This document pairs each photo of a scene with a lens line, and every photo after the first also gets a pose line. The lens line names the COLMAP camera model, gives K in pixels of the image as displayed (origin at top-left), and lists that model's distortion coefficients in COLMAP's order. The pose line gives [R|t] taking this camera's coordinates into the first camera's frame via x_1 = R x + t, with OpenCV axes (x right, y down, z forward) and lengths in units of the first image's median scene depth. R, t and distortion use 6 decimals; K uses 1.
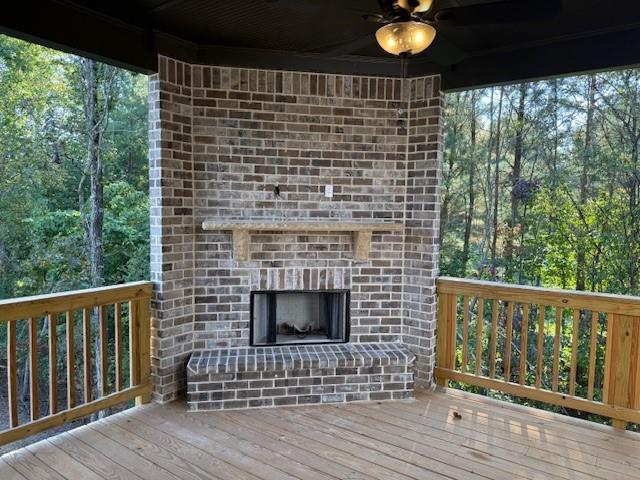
lens RADIAL K [[458.3, 0, 320.0], [0, 458.3, 240.0], [0, 0, 1]] dist [0.001424, -0.000825]
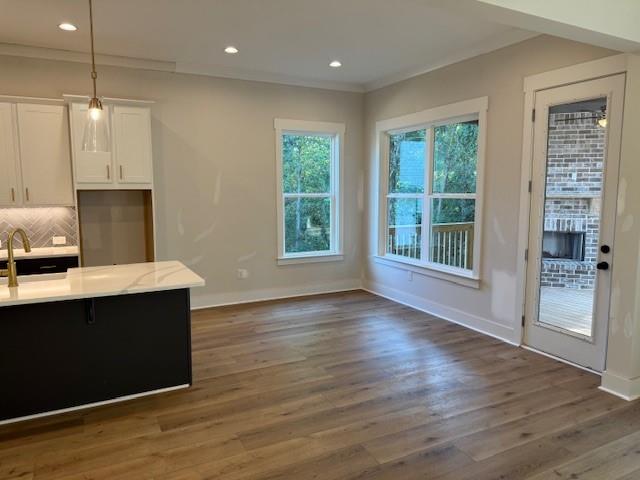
lens RADIAL K [[458.3, 0, 320.0], [0, 458.3, 240.0], [0, 0, 1]] dist [0.001424, -0.000825]
pose [[0.889118, 0.033488, -0.456451, -0.037972], [-0.016988, 0.999047, 0.040206, 0.088302], [0.457363, -0.027994, 0.888839, -1.061220]]
